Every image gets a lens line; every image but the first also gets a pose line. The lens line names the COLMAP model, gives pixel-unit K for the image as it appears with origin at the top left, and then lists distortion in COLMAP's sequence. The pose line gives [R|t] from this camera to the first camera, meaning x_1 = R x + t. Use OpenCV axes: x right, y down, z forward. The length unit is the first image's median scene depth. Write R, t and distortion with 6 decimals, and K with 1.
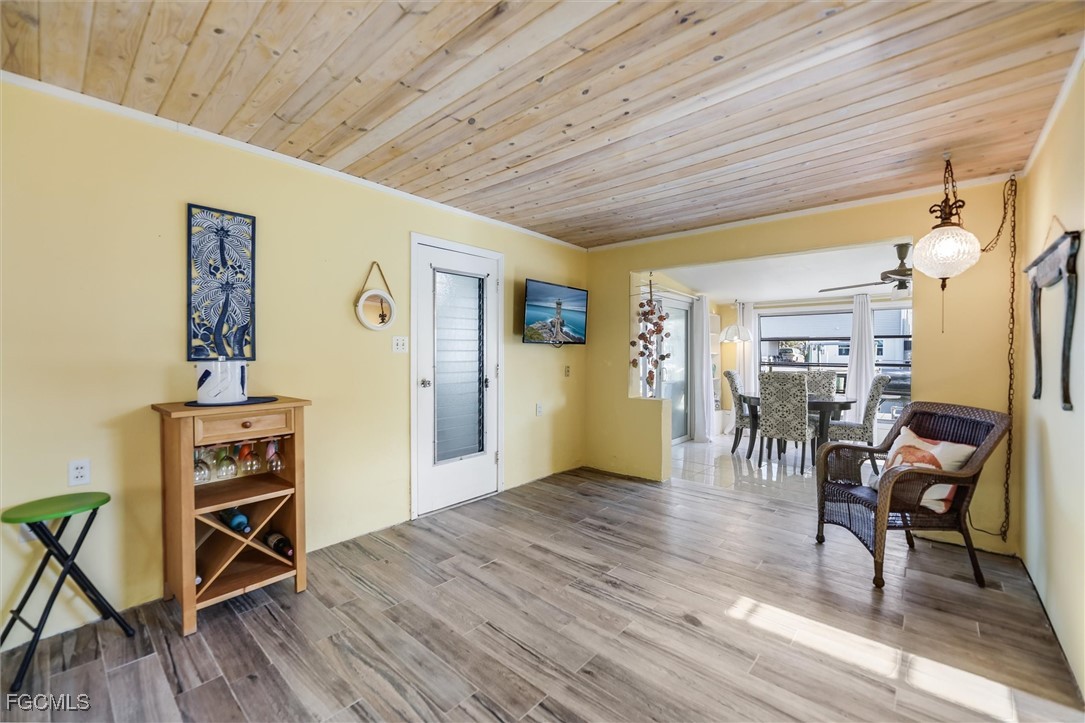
lens RADIAL K [[458.2, 0, 536.0], [0, 458.2, 359.3], [0, 0, 1]] dist [-0.000662, -0.000249]
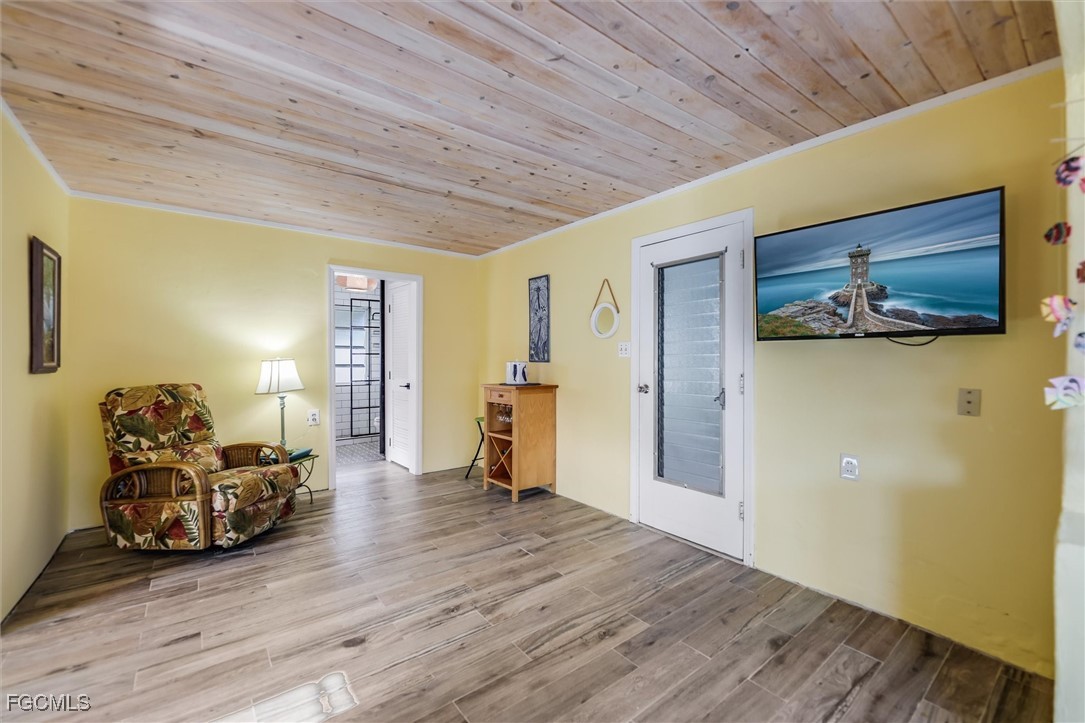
lens RADIAL K [[453.4, 0, 542.5], [0, 453.4, 361.5], [0, 0, 1]] dist [0.000146, -0.000159]
pose [[-0.195203, 0.005931, -0.980745, 0.831837], [-0.015272, 0.999842, 0.009086, -0.012339], [0.980644, 0.016752, -0.195082, 1.100633]]
